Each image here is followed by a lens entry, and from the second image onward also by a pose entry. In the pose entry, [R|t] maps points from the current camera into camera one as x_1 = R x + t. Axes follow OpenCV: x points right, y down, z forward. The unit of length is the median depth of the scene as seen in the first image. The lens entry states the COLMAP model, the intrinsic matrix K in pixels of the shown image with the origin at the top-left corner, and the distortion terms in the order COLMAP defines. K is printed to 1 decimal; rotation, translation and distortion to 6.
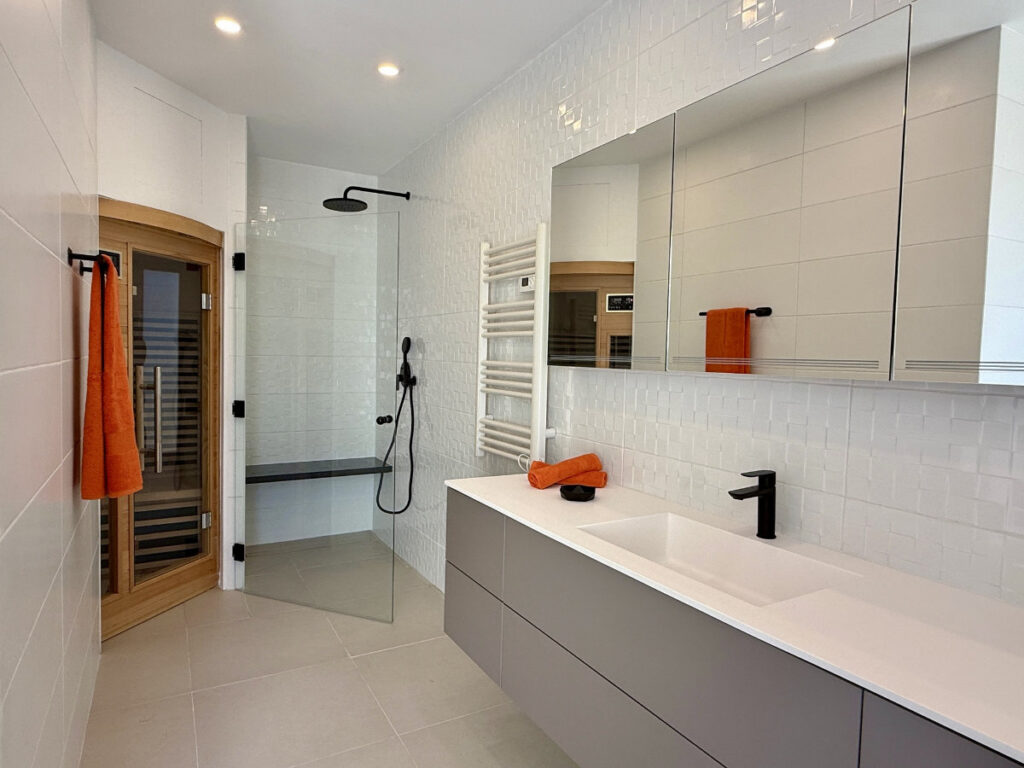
lens RADIAL K [[614.5, 0, 510.4], [0, 614.5, 382.8], [0, 0, 1]] dist [0.004715, -0.001132]
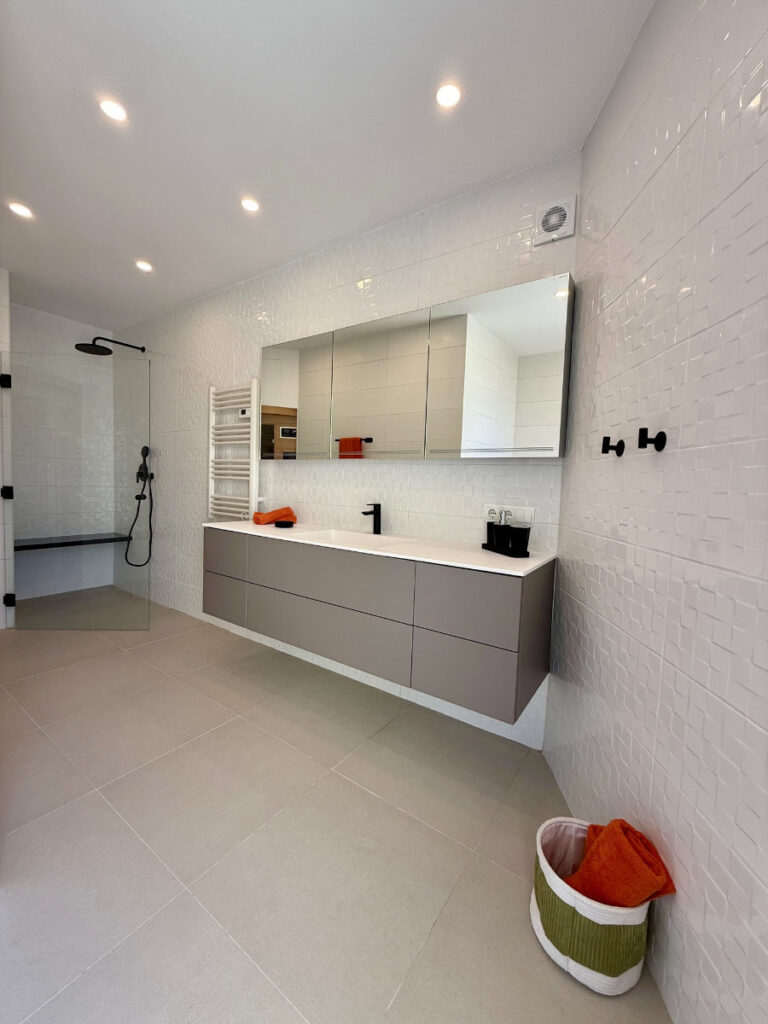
lens RADIAL K [[415.6, 0, 384.2], [0, 415.6, 510.1], [0, 0, 1]] dist [0.006131, -0.001438]
pose [[0.900599, -0.018696, 0.434249, -0.106120], [0.006505, 0.999542, 0.029543, 0.062811], [-0.434602, -0.023782, 0.900308, -0.181291]]
